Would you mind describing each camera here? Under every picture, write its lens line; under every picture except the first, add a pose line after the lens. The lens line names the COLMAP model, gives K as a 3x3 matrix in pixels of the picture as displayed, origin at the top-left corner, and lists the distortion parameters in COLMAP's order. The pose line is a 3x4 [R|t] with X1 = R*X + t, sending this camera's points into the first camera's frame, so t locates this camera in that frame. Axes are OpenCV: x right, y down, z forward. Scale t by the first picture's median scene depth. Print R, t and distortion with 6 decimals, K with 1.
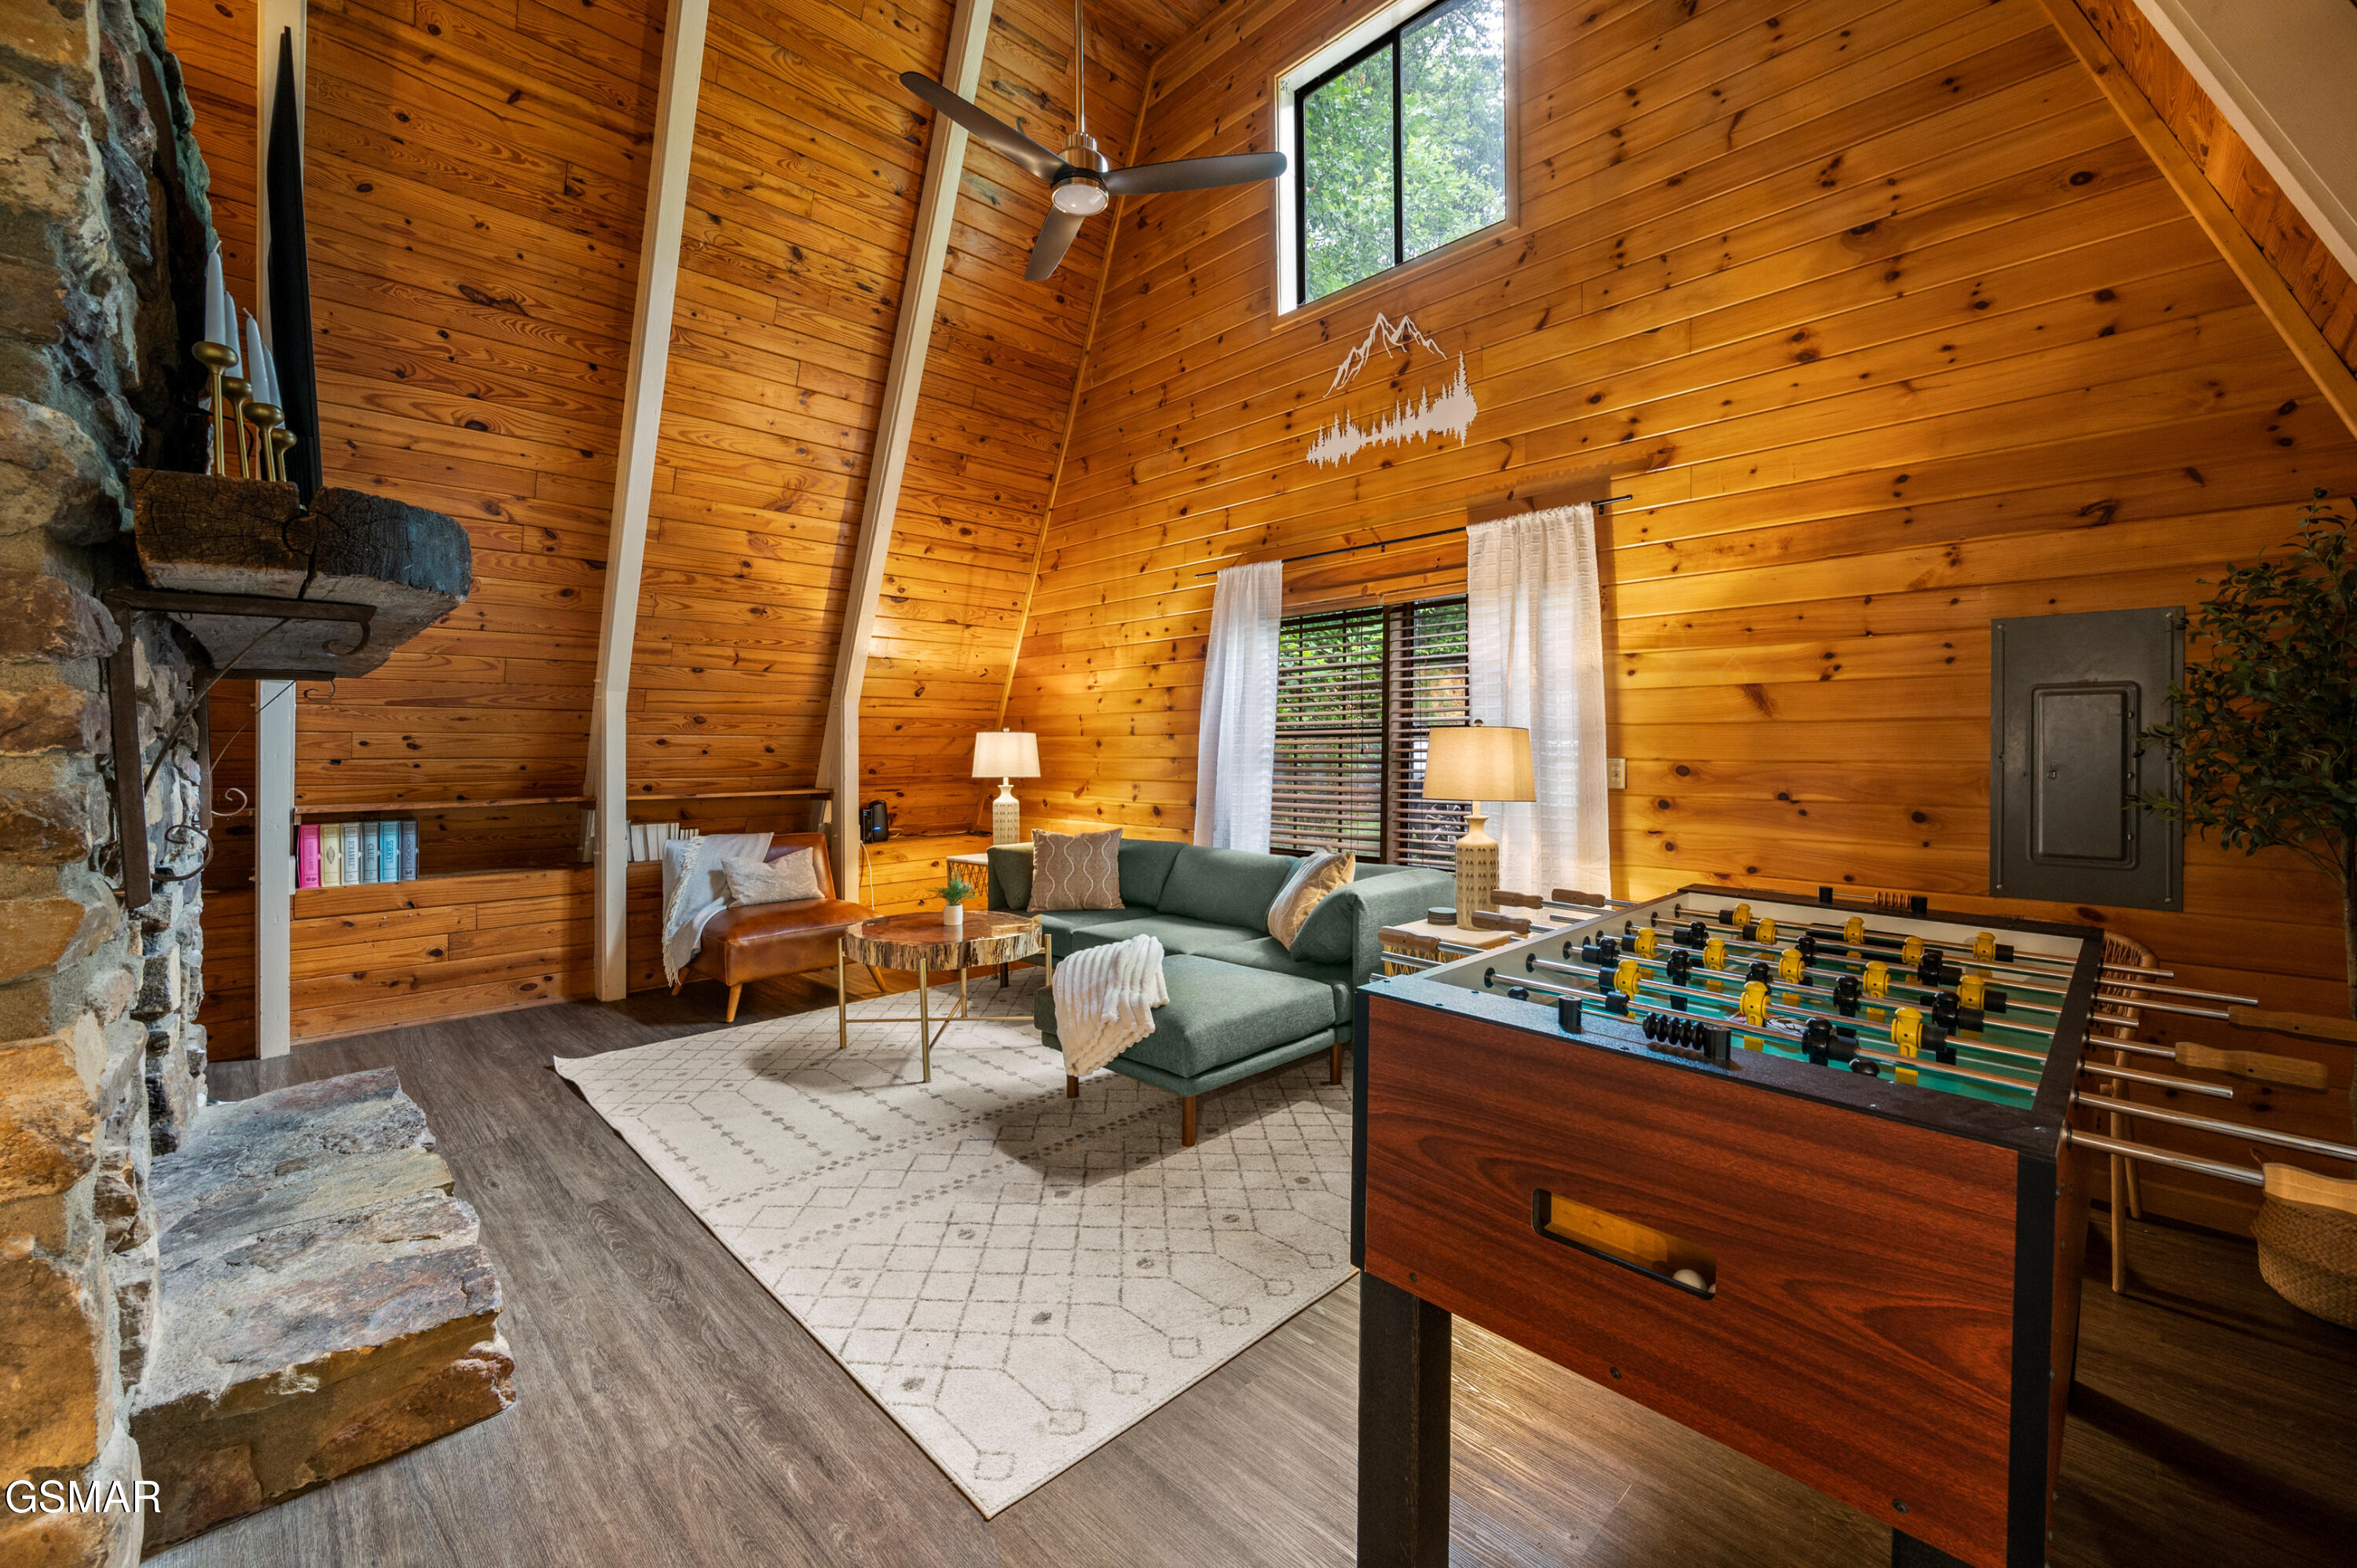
lens RADIAL K [[952.8, 0, 1183.9], [0, 952.8, 758.3], [0, 0, 1]] dist [-0.002540, -0.000042]
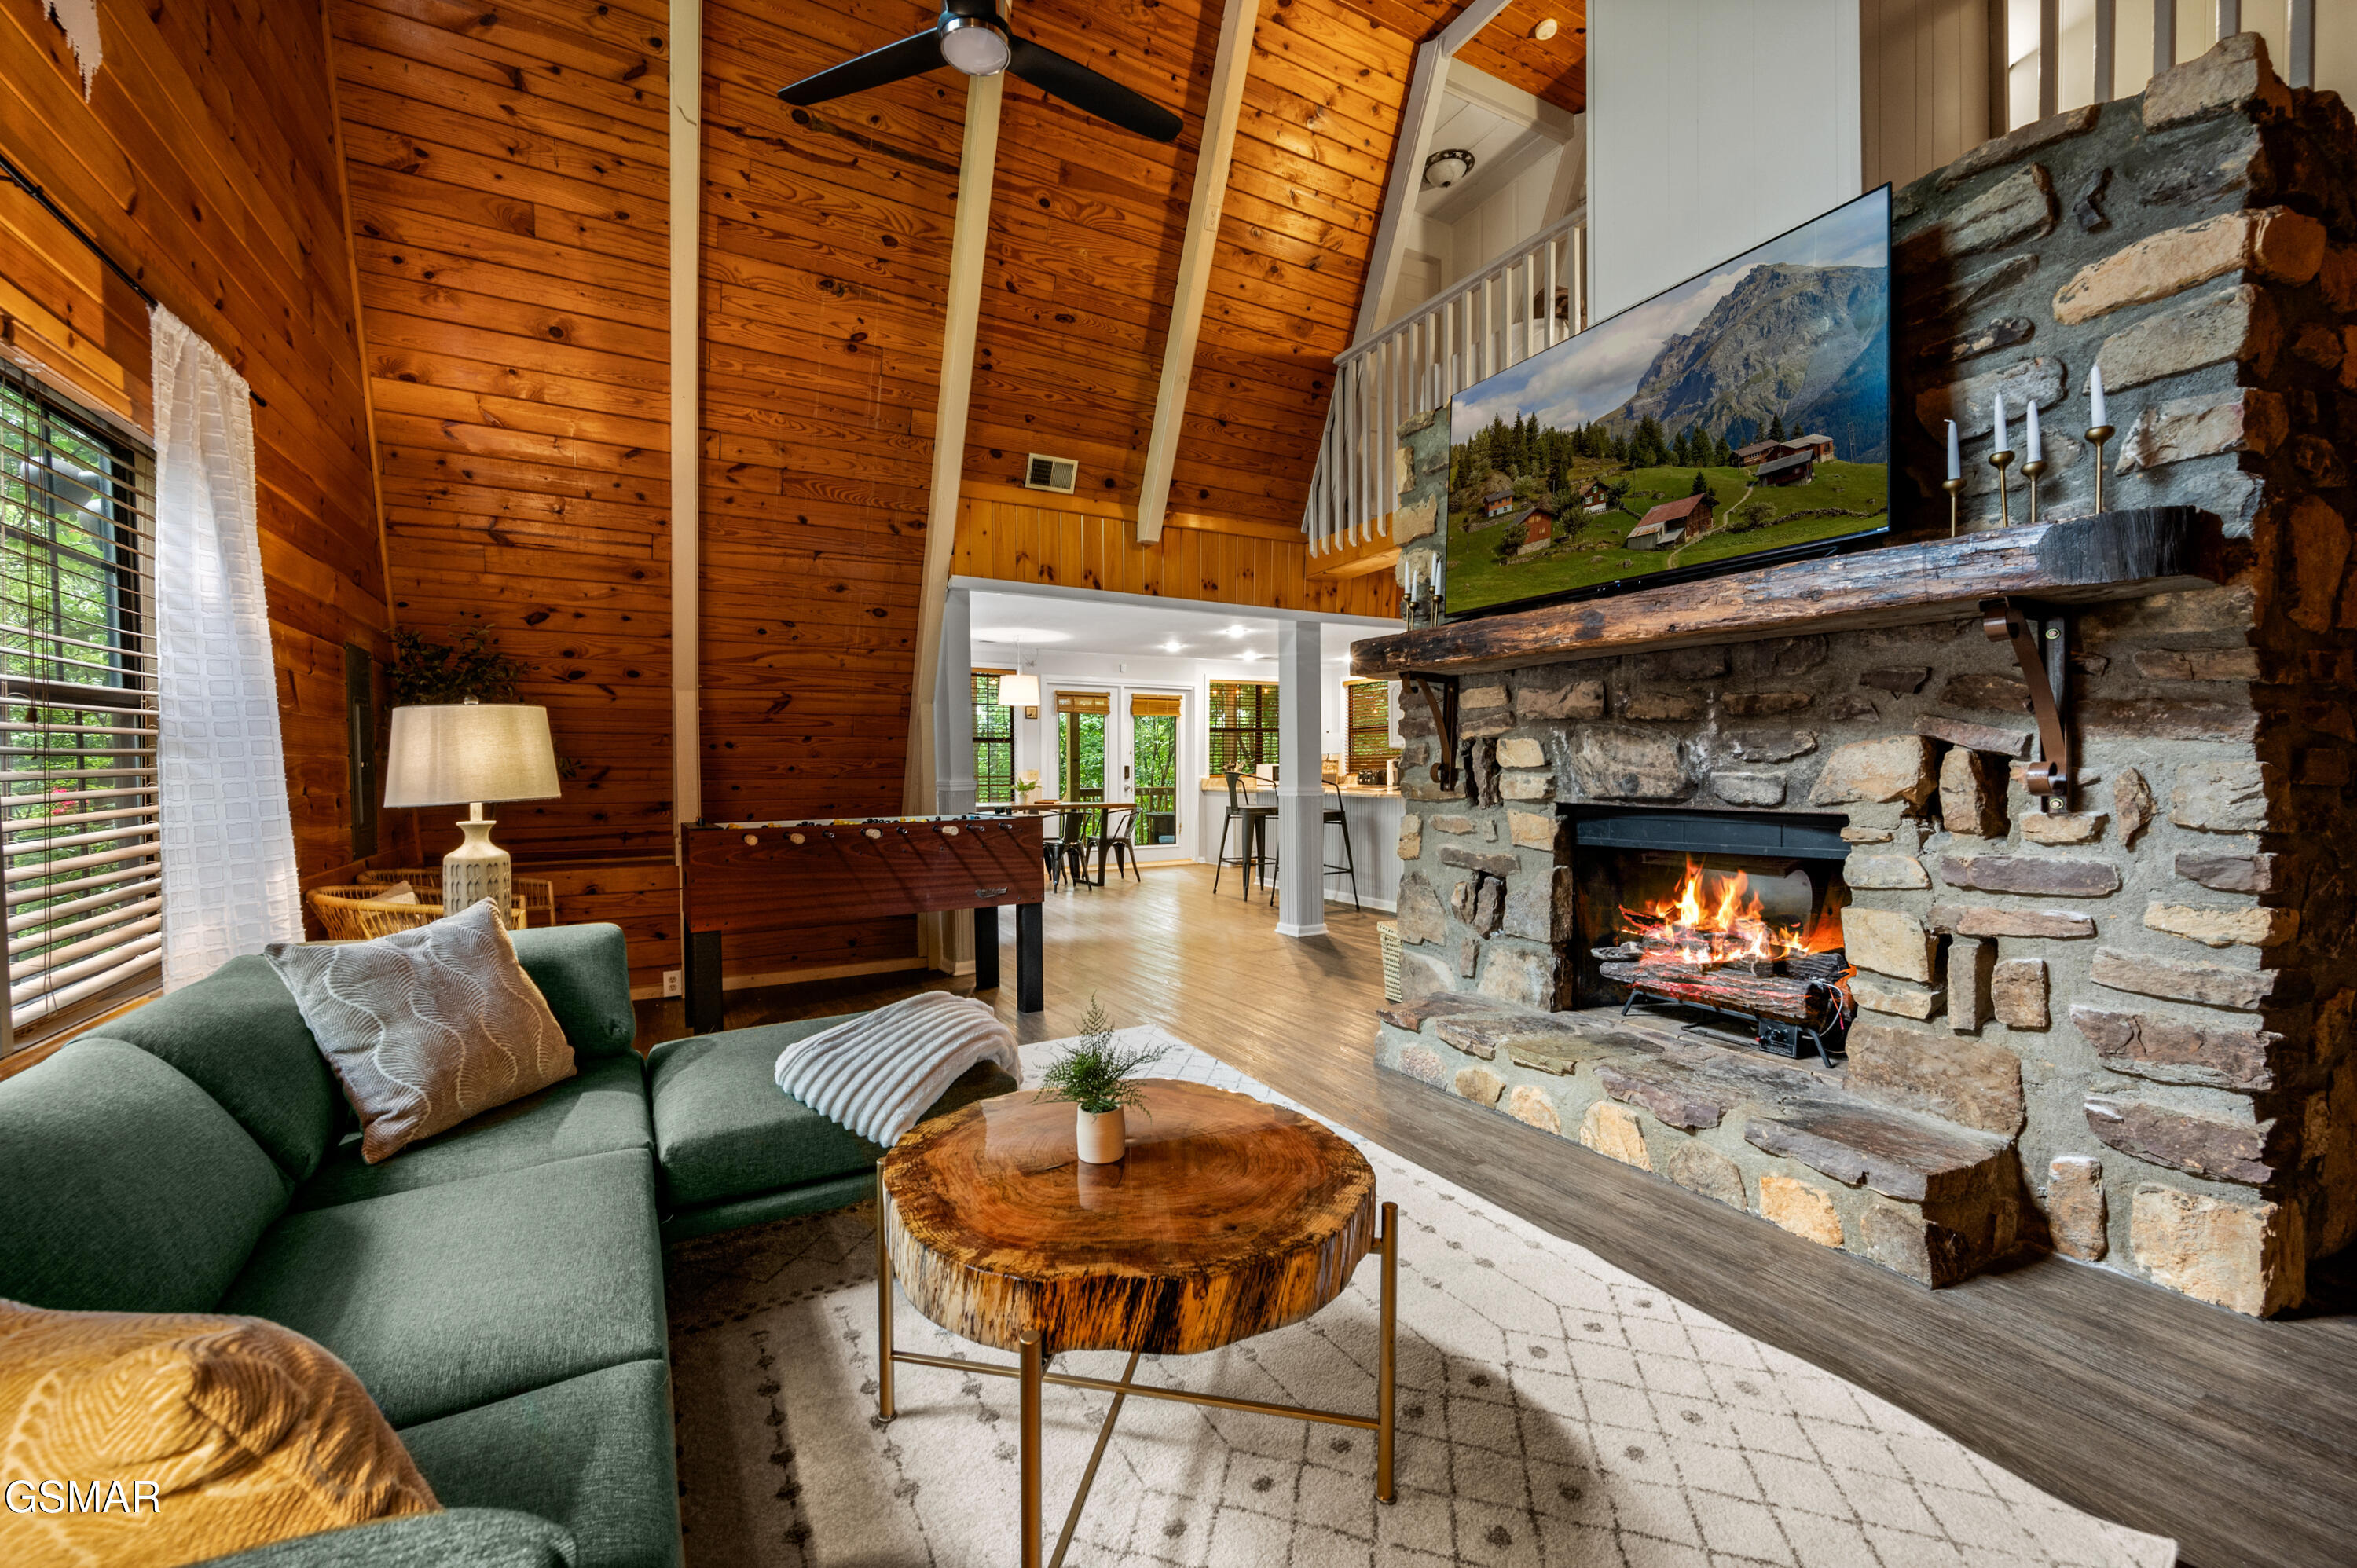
lens RADIAL K [[923.8, 0, 1178.5], [0, 923.8, 784.0], [0, 0, 1]] dist [-0.001468, -0.000021]
pose [[-0.965301, 0.005190, 0.261089, -0.435358], [0.013920, 0.999404, 0.031601, 0.012752], [-0.260770, 0.034139, -0.964797, 1.579225]]
